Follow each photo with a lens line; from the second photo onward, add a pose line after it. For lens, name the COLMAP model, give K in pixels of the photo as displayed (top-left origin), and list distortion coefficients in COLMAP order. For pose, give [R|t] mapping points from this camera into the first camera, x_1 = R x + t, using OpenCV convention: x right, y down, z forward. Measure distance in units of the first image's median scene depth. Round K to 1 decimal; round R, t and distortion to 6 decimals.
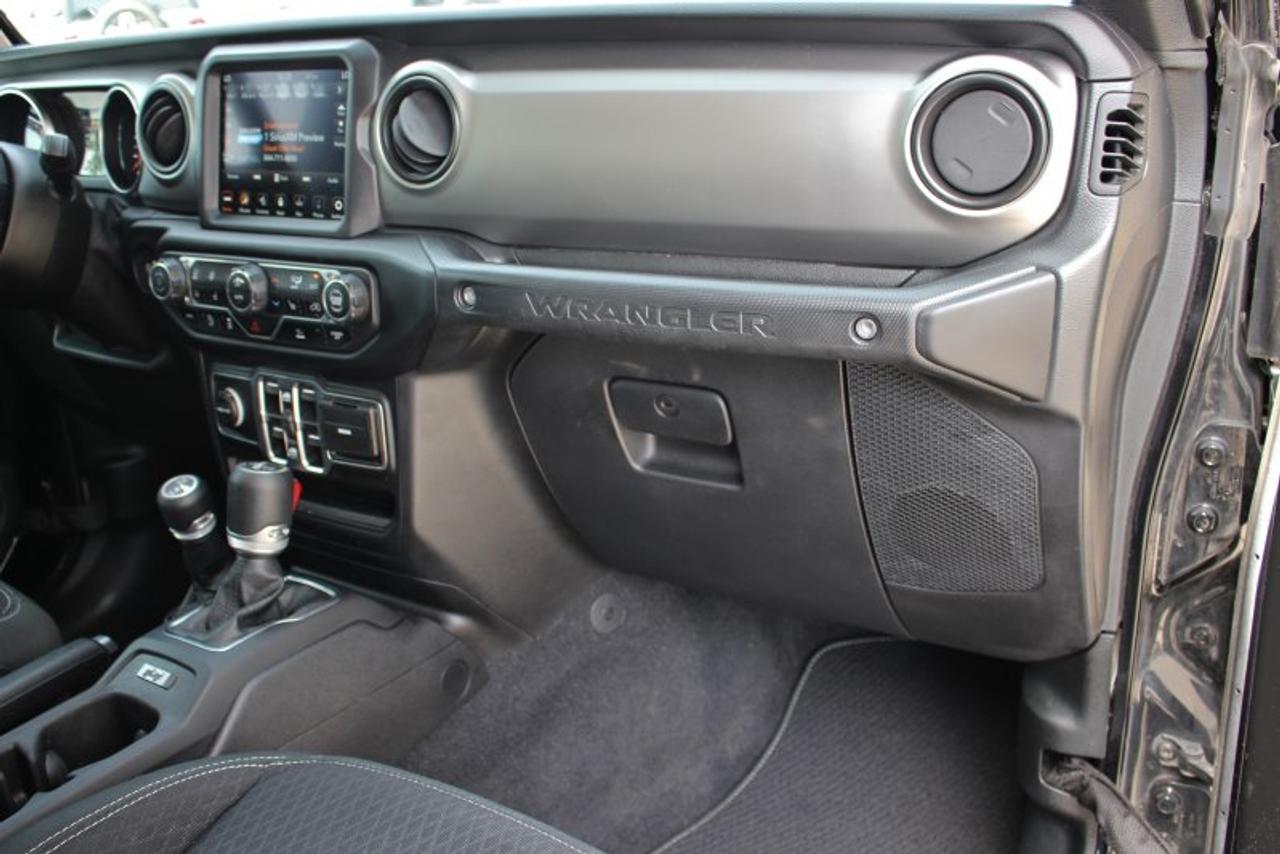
lens RADIAL K [[1223.6, 0, 640.0], [0, 1223.6, 427.0], [0, 0, 1]] dist [-0.139038, -0.000447]
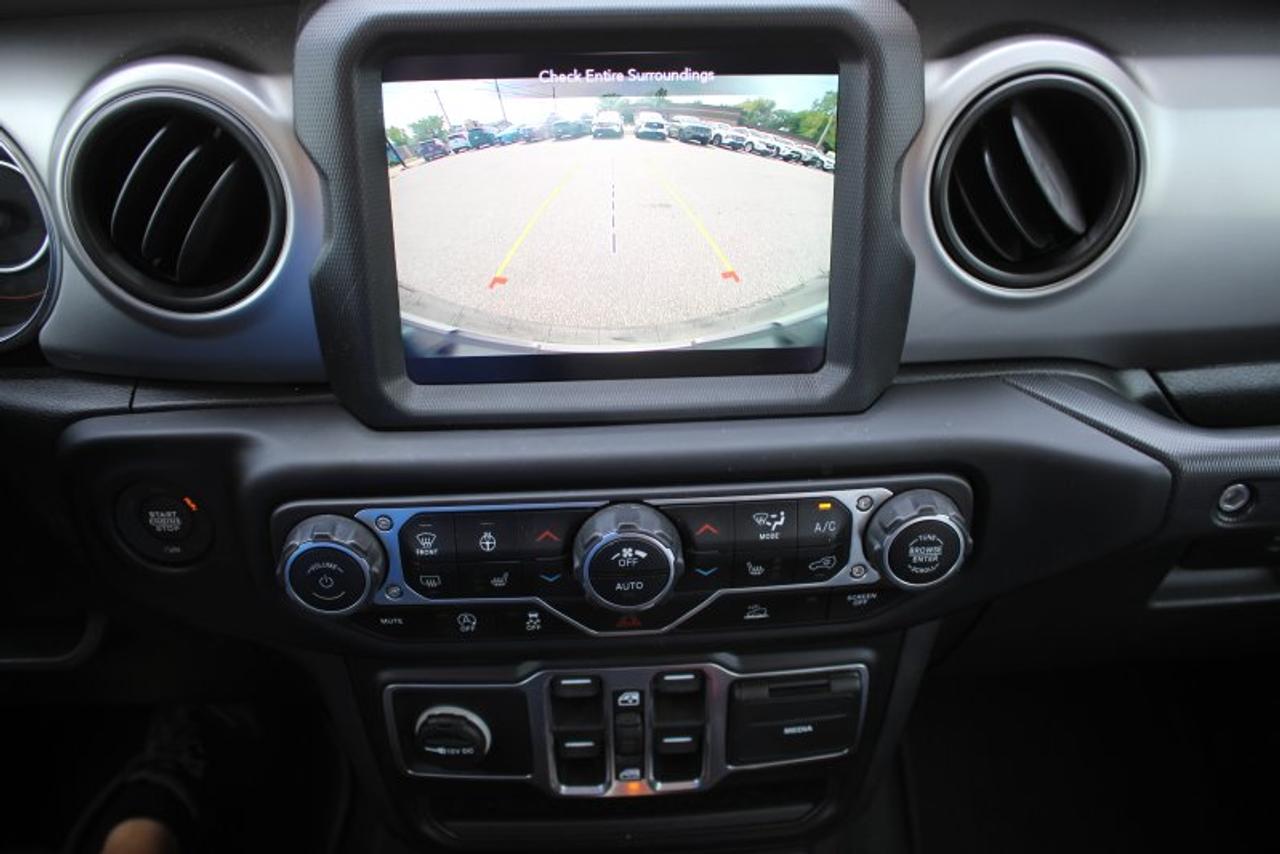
lens RADIAL K [[1014.1, 0, 633.2], [0, 1014.1, 430.3], [0, 0, 1]] dist [-0.144488, 0.119608]
pose [[0.811621, -0.273157, 0.516387, -0.500236], [0.164655, 0.955074, 0.246418, -0.250506], [-0.560499, -0.114972, 0.820135, 0.681057]]
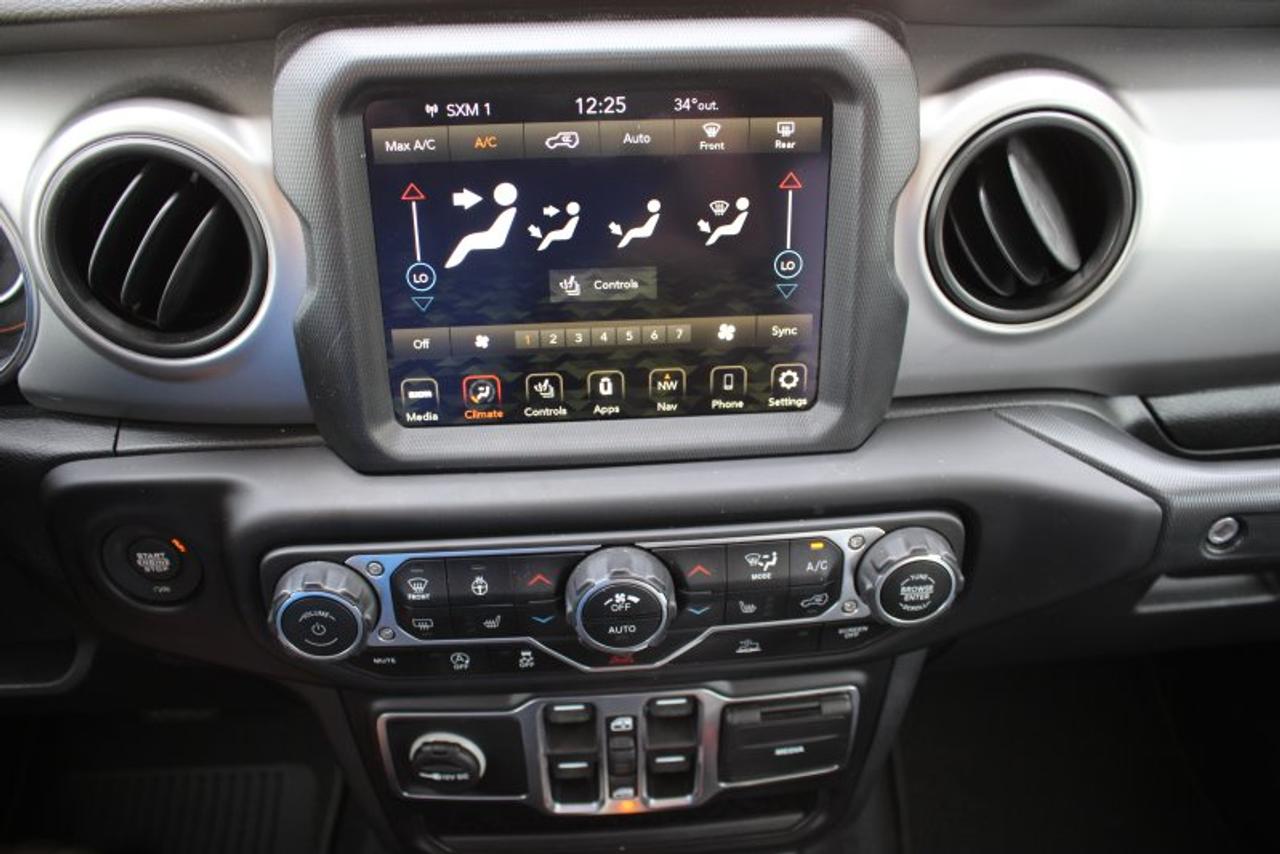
lens RADIAL K [[1014.1, 0, 633.2], [0, 1014.1, 430.3], [0, 0, 1]] dist [-0.144488, 0.119608]
pose [[0.801176, -0.303850, 0.515550, -0.491207], [0.170040, 0.941585, 0.290697, -0.280604], [-0.573762, -0.145235, 0.806042, 0.688908]]
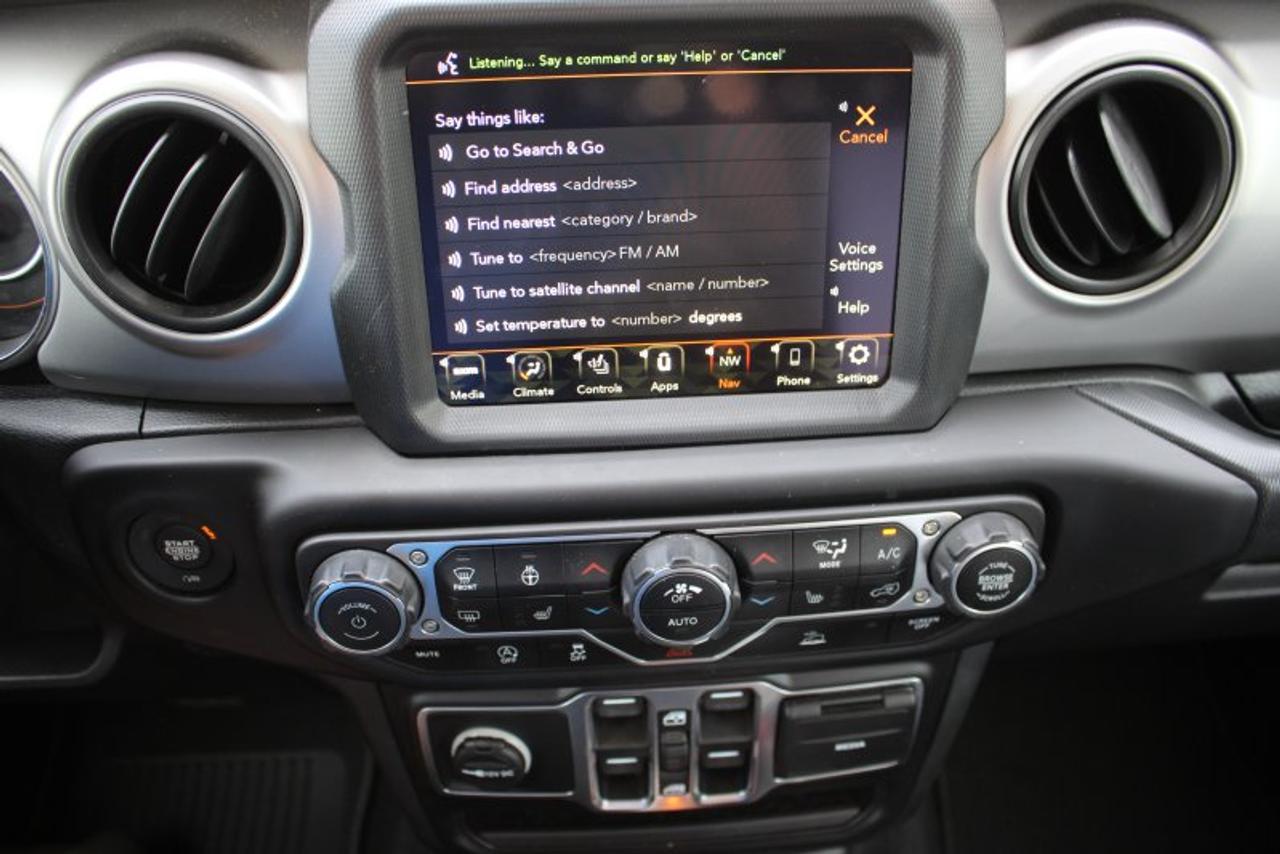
lens RADIAL K [[1015.3, 0, 644.5], [0, 1015.3, 429.6], [0, 0, 1]] dist [-0.146054, 0.117788]
pose [[0.806341, -0.314493, 0.500907, -0.489589], [0.174738, 0.935780, 0.306240, -0.275324], [-0.565049, -0.159406, 0.809512, 0.715705]]
